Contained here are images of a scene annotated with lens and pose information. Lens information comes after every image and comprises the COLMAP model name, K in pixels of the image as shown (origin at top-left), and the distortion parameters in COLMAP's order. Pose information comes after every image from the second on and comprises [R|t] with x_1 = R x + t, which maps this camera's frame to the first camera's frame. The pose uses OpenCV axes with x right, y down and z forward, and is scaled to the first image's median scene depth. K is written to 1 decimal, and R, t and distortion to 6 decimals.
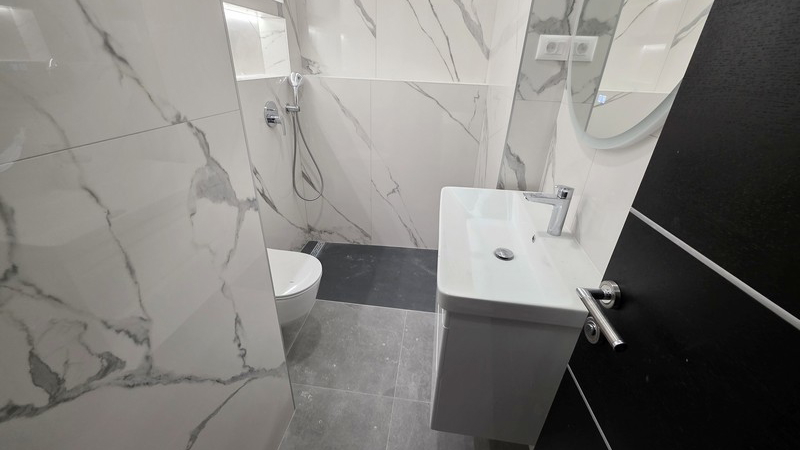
lens RADIAL K [[318.9, 0, 400.7], [0, 318.9, 222.8], [0, 0, 1]] dist [0.001567, -0.000115]
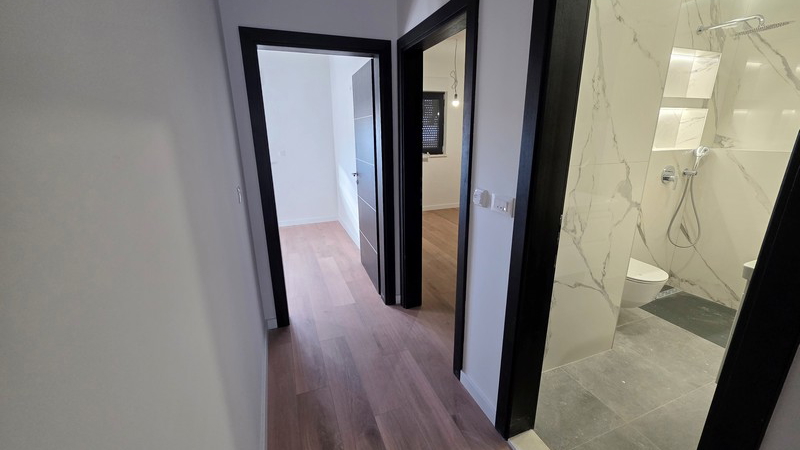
lens RADIAL K [[318.9, 0, 401.6], [0, 318.9, 223.3], [0, 0, 1]] dist [0.001567, -0.000115]
pose [[0.474310, 0.200954, -0.857116, 0.276269], [-0.375064, 0.926948, 0.009774, 0.276383], [0.796465, 0.316837, 0.515031, -0.568096]]
